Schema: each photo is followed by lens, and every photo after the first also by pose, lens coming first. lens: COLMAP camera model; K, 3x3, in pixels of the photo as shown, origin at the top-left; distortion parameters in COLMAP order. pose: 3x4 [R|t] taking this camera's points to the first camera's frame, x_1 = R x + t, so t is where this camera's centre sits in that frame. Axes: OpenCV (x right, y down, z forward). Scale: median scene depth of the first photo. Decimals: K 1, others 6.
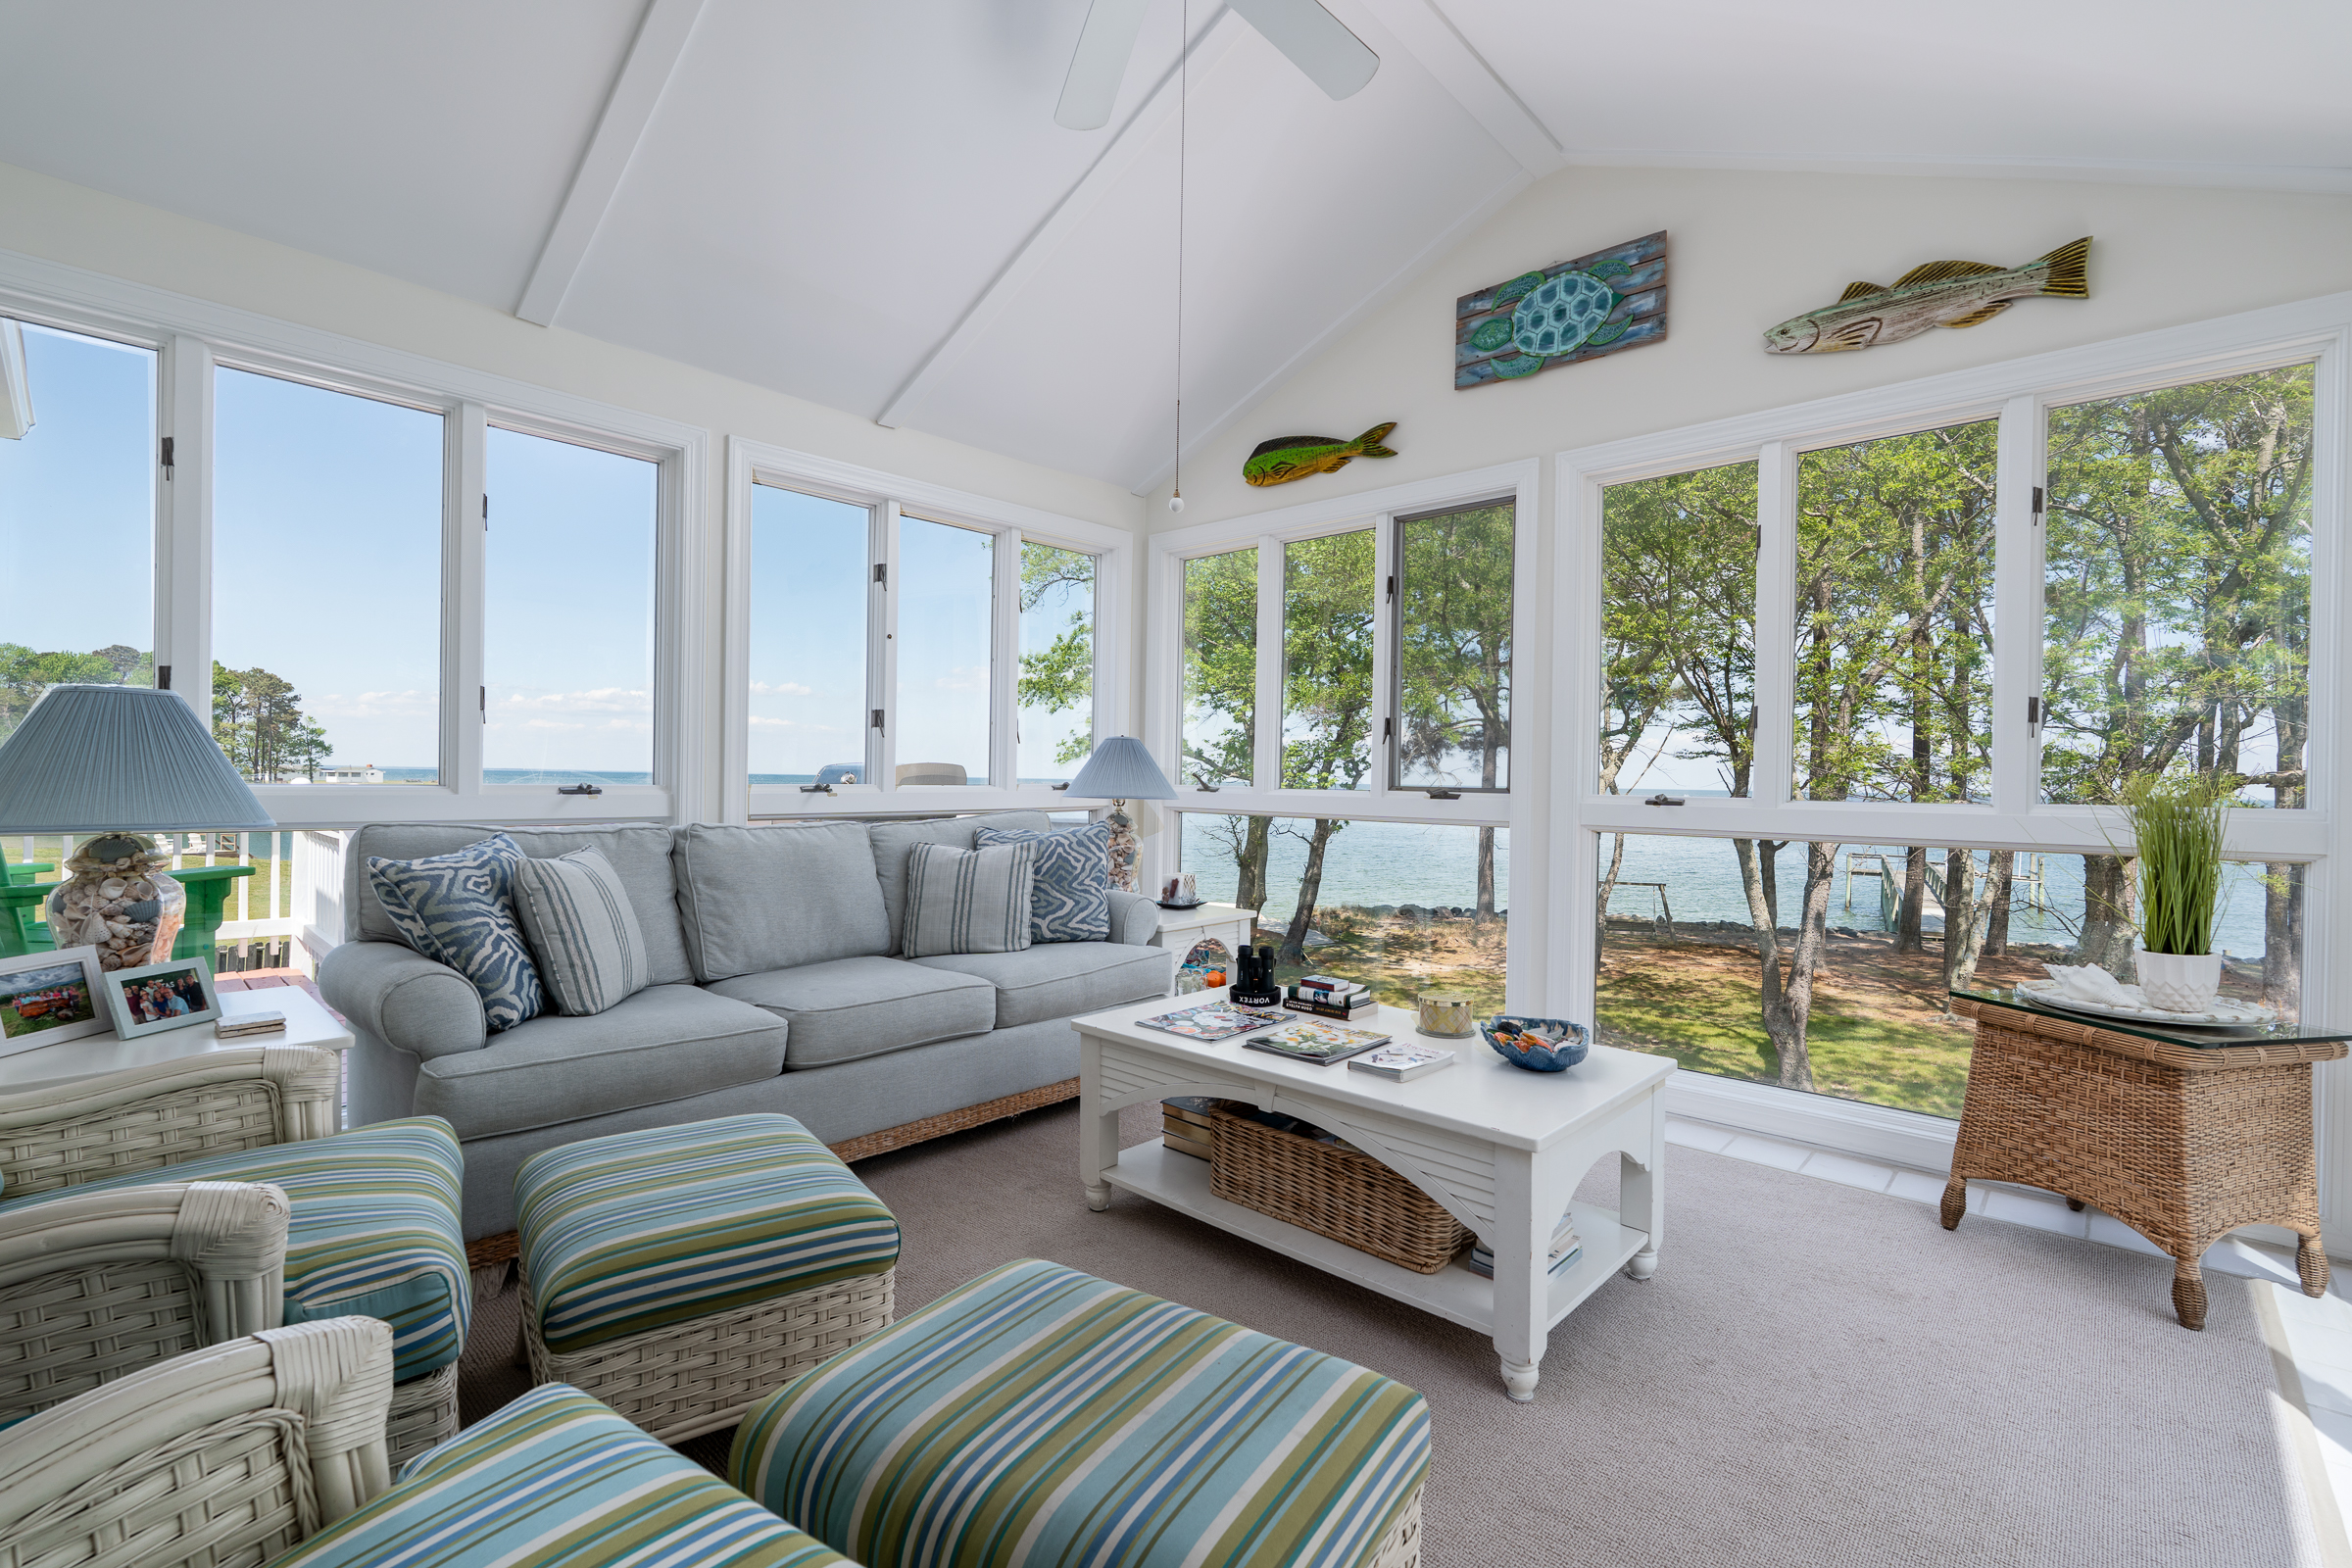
lens RADIAL K [[1051.0, 0, 1200.1], [0, 1051.0, 770.8], [0, 0, 1]] dist [0.004512, -0.003924]
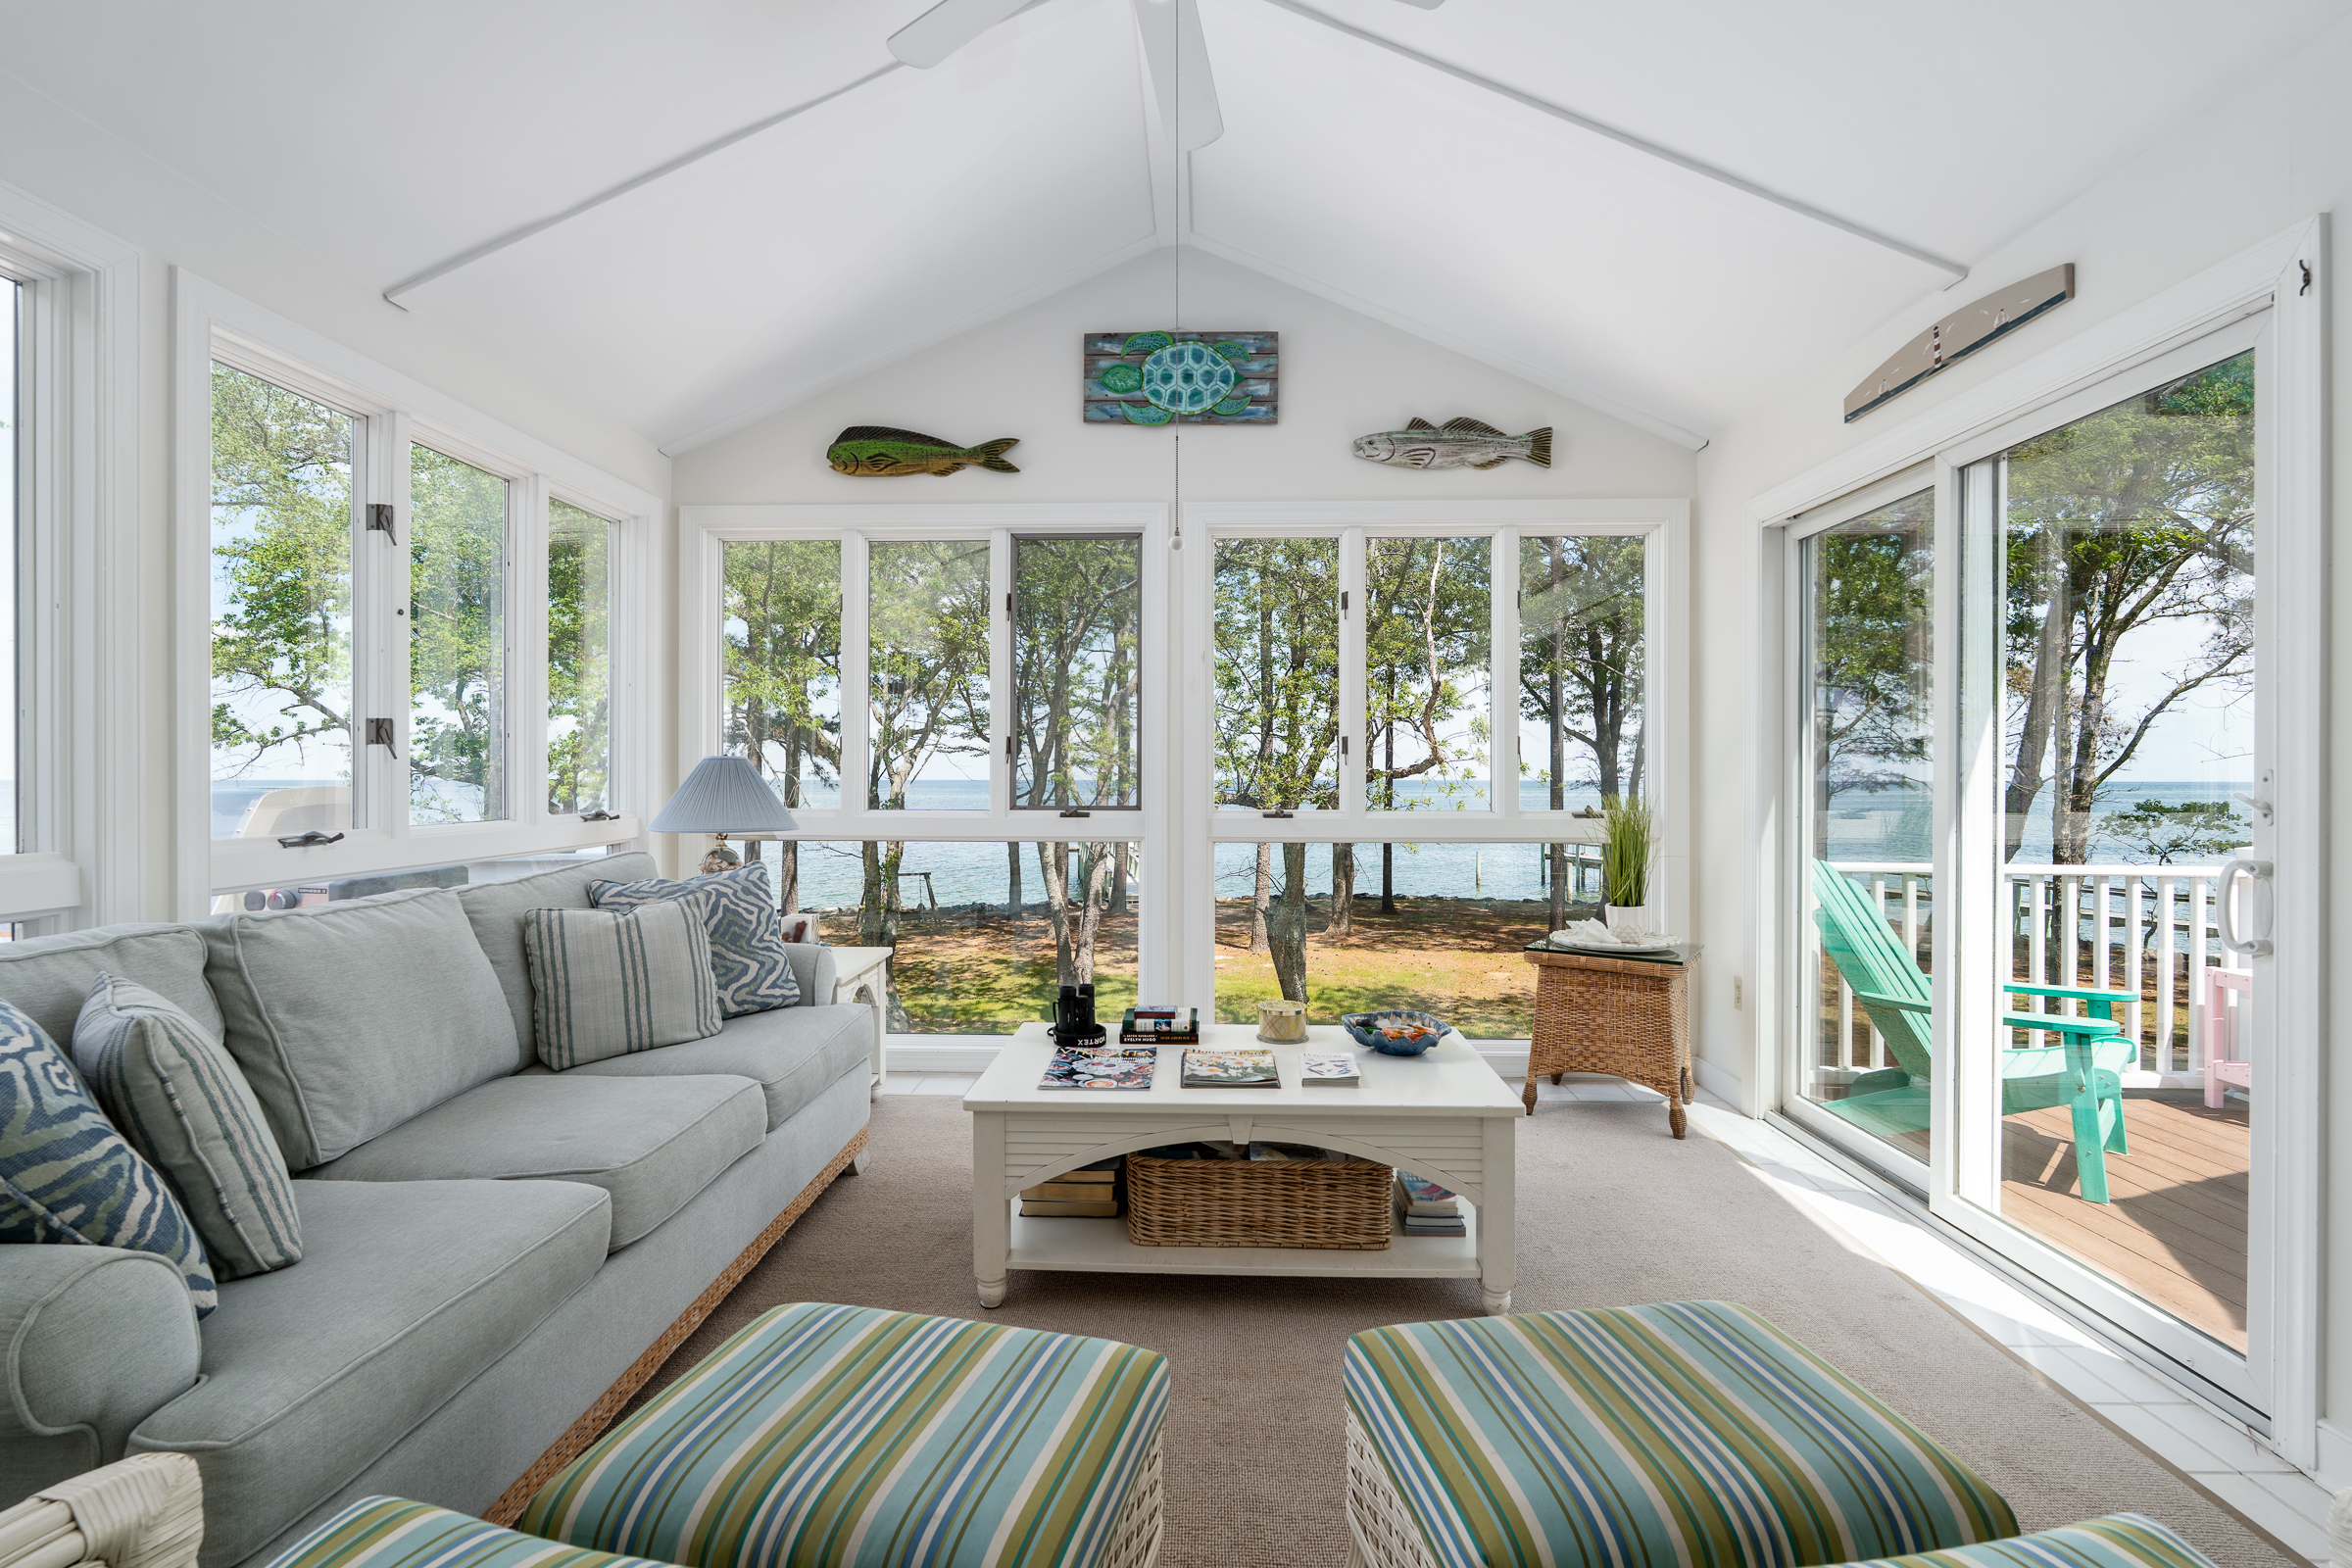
lens RADIAL K [[1051.0, 0, 1180.4], [0, 1051.0, 779.9], [0, 0, 1]] dist [0.004512, -0.003924]
pose [[0.760143, -0.016389, 0.649549, -0.447809], [0.004350, 0.999788, 0.020136, -0.037421], [-0.649741, -0.012481, 0.760053, 0.180378]]
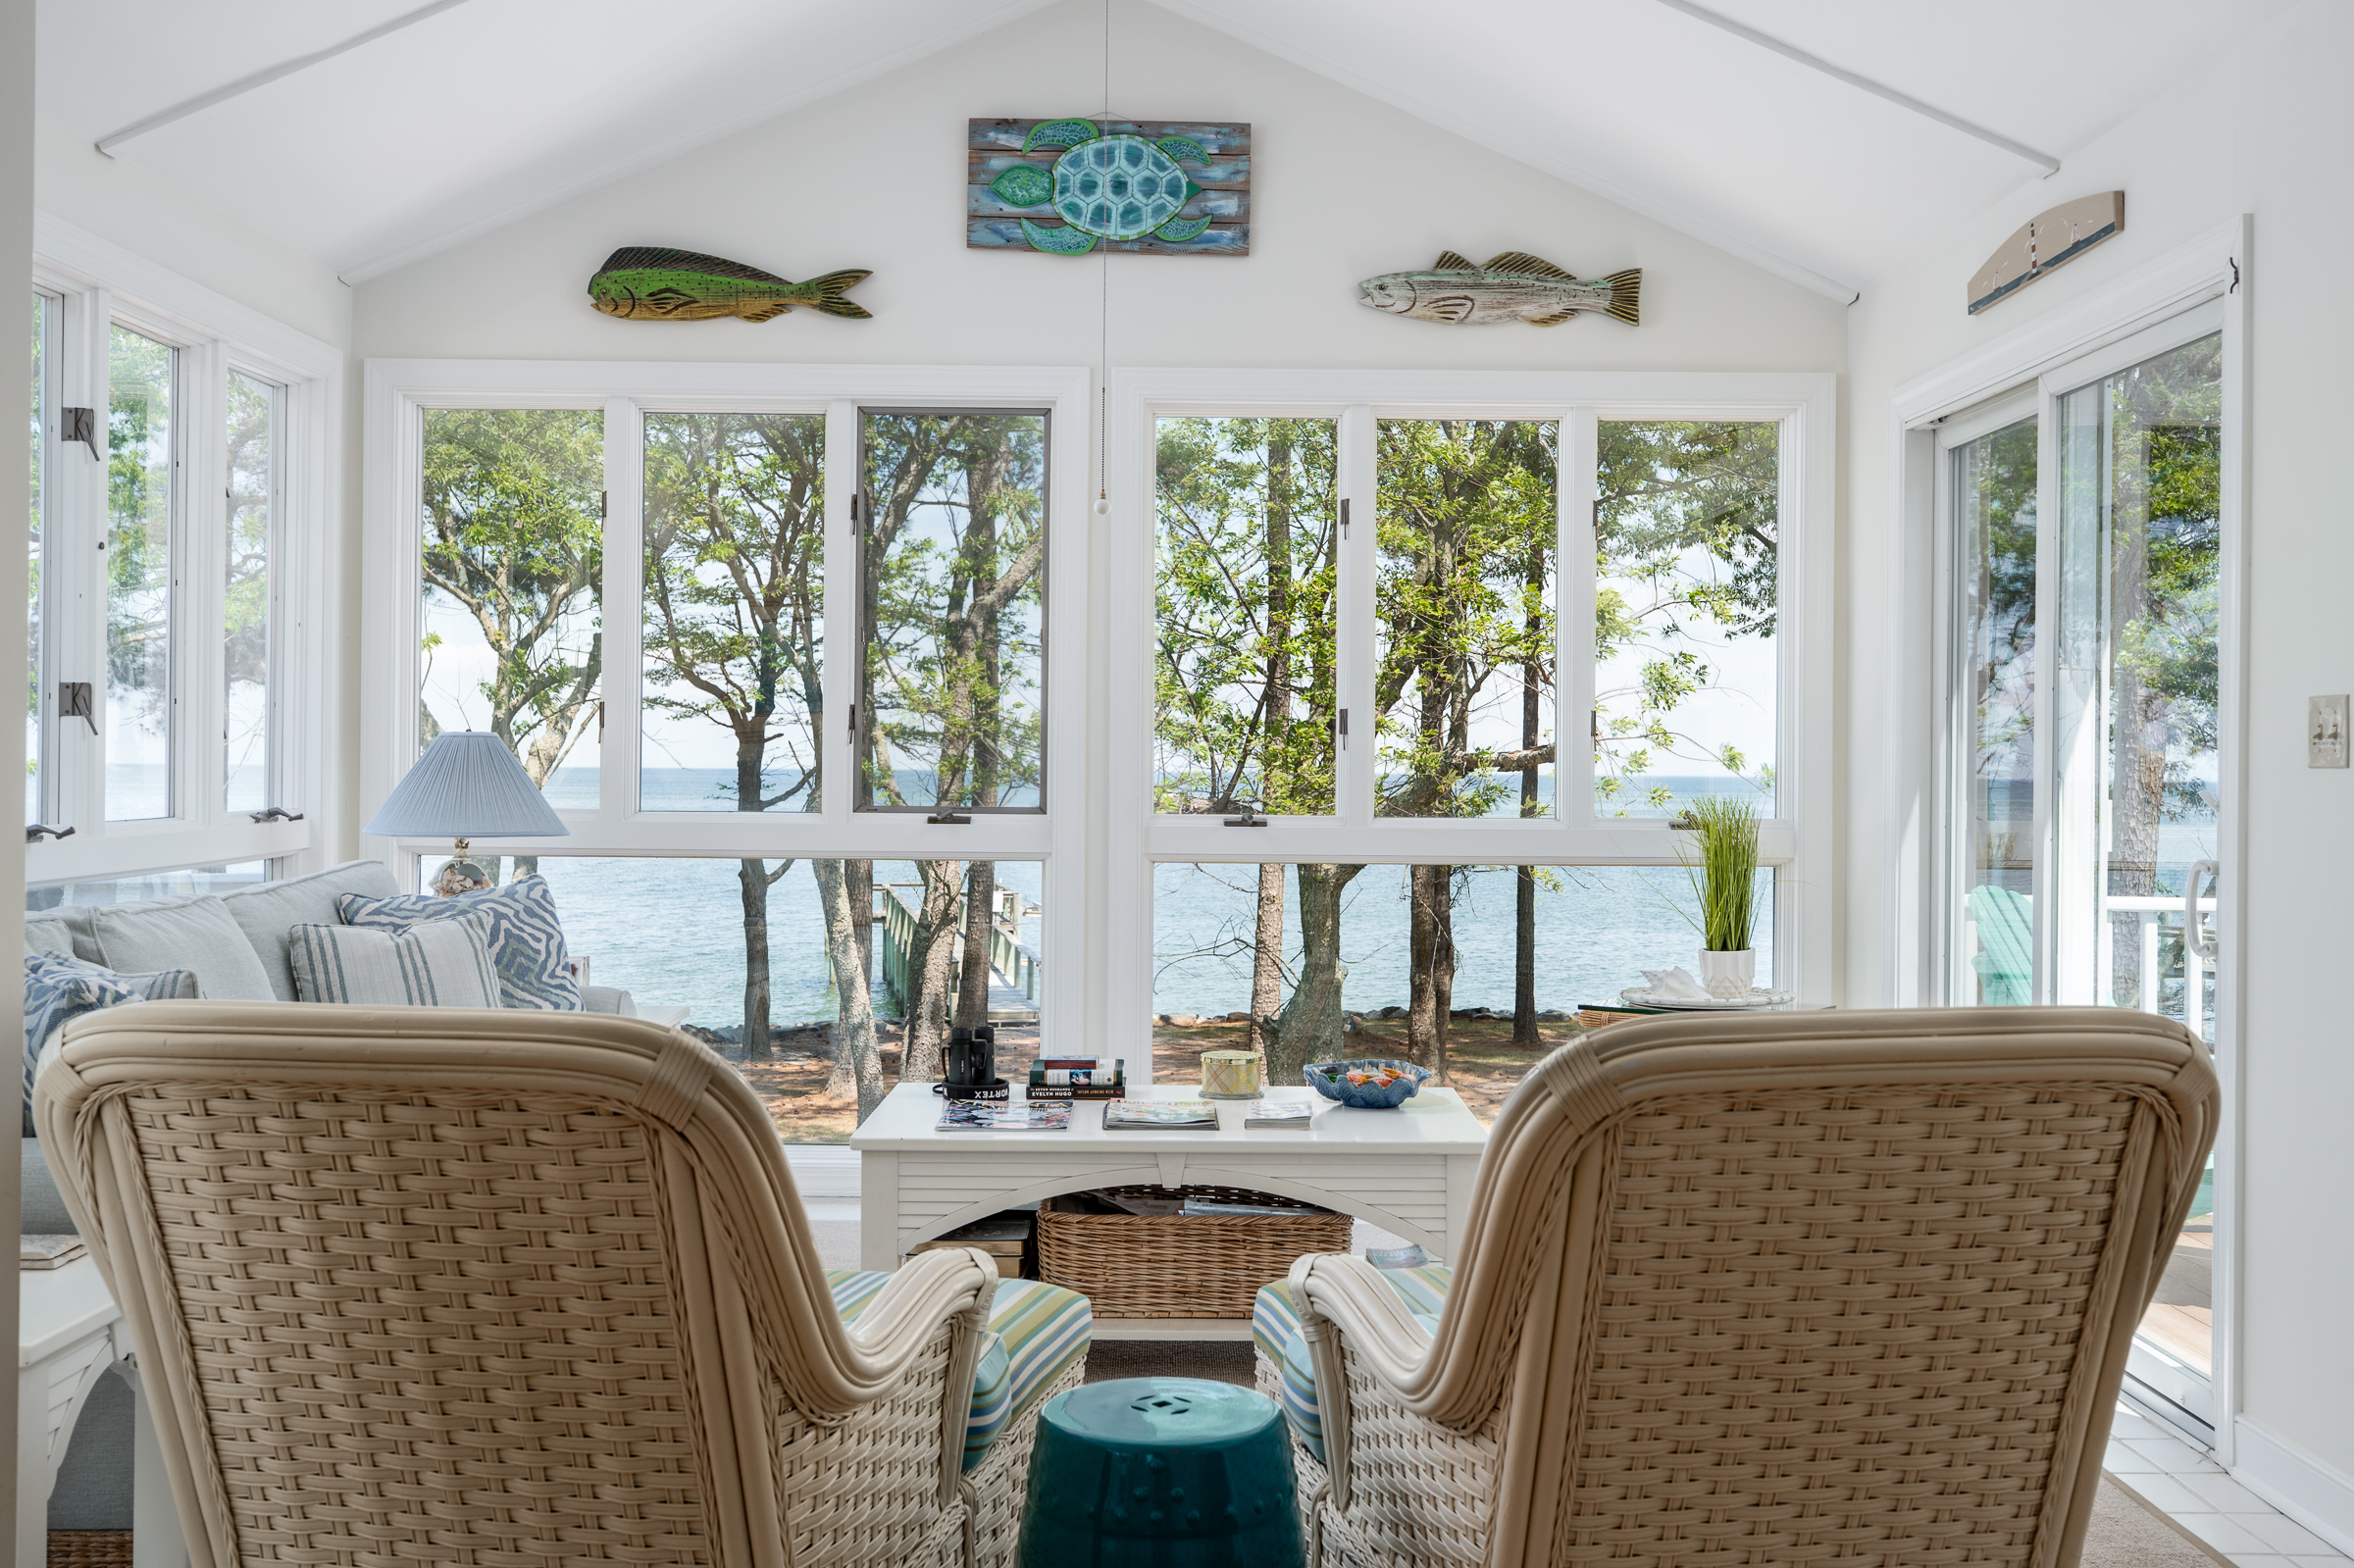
lens RADIAL K [[2297.6, 0, 1234.1], [0, 2297.6, 760.2], [0, 0, 1]] dist [-0.005487, 0.000000]
pose [[0.721681, -0.007329, 0.692187, -0.867192], [-0.004238, 0.999878, 0.015006, -0.049051], [-0.692213, -0.013763, 0.721562, -0.307518]]
